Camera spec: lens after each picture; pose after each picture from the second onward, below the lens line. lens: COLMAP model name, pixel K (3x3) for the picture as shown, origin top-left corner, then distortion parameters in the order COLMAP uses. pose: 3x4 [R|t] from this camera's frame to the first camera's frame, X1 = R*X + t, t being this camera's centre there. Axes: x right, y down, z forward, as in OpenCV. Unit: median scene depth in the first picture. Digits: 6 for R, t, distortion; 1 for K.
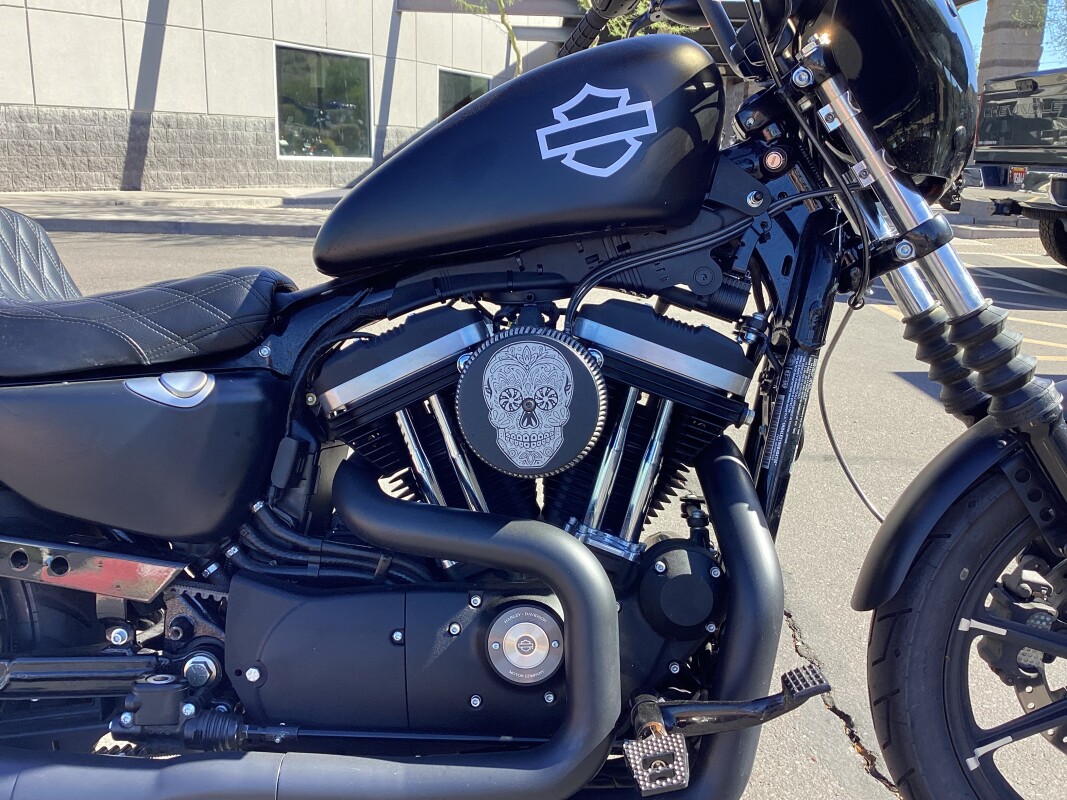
lens RADIAL K [[945.0, 0, 533.5], [0, 945.0, 400.0], [0, 0, 1]] dist [0.082264, -0.158318]
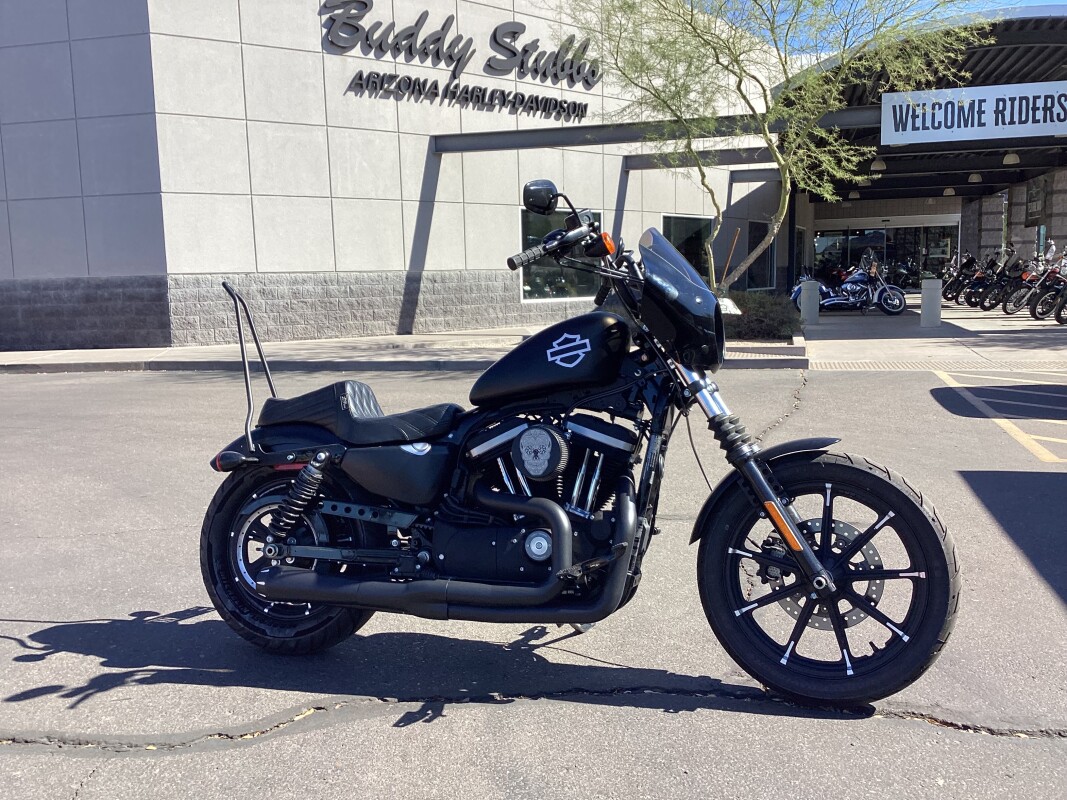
lens RADIAL K [[945.0, 0, 533.5], [0, 945.0, 400.0], [0, 0, 1]] dist [0.082264, -0.158318]
pose [[0.966701, -0.018062, -0.255271, 0.572762], [-0.014561, 0.992008, -0.125334, 0.165652], [0.255495, 0.124878, 0.958712, -1.367989]]
